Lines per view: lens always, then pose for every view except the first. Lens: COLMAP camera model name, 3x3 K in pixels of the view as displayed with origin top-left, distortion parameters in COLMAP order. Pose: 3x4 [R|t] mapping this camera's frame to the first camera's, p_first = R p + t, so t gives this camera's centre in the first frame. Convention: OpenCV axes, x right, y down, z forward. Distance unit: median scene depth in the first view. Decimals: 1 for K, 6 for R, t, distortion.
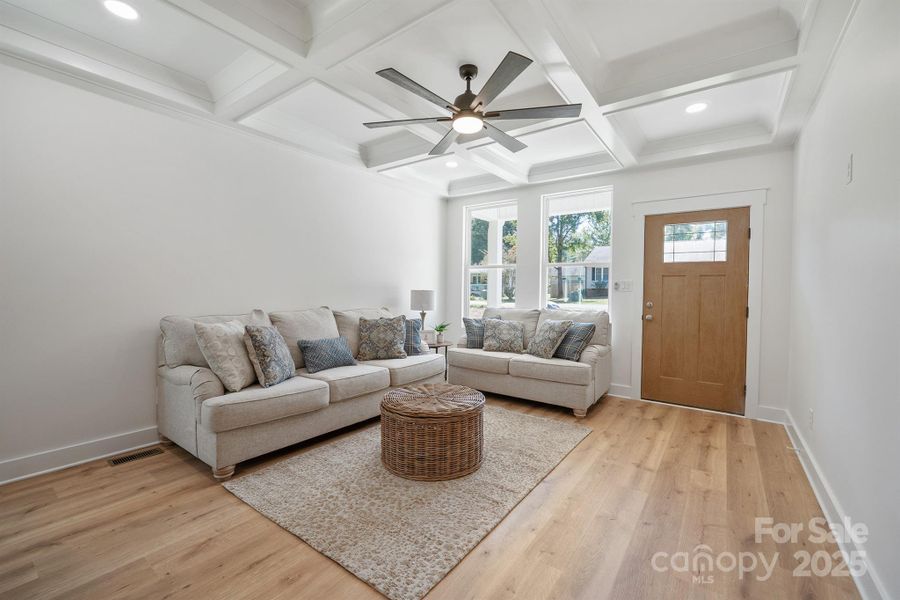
lens RADIAL K [[380.7, 0, 457.1], [0, 380.7, 298.1], [0, 0, 1]] dist [-0.008803, -0.000412]
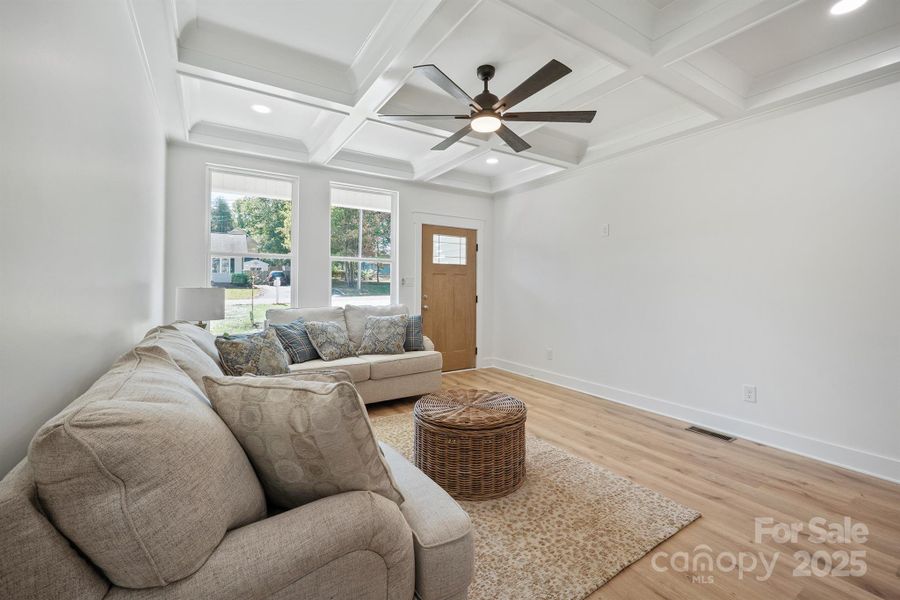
lens RADIAL K [[380.7, 0, 454.1], [0, 380.7, 291.9], [0, 0, 1]] dist [-0.008803, -0.000412]
pose [[0.362234, -0.028567, 0.931649, -0.665037], [0.021607, 0.999519, 0.022247, -0.025751], [-0.931837, 0.012072, 0.362677, 0.502297]]
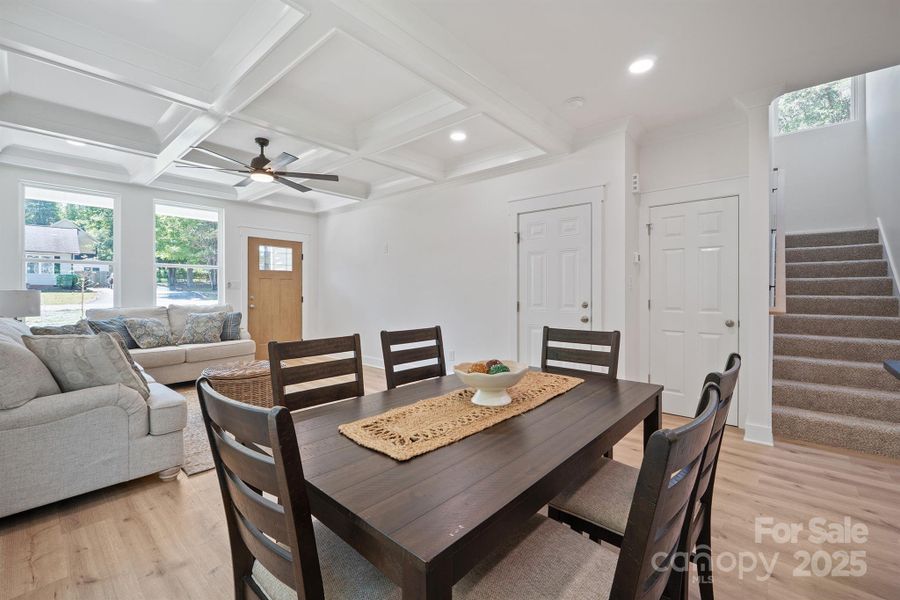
lens RADIAL K [[380.7, 0, 455.8], [0, 380.7, 296.8], [0, 0, 1]] dist [-0.008803, -0.000412]
pose [[0.088356, -0.034193, 0.995502, -0.970967], [0.019265, 0.999282, 0.032613, -0.020379], [-0.995903, 0.016297, 0.088951, 0.084118]]
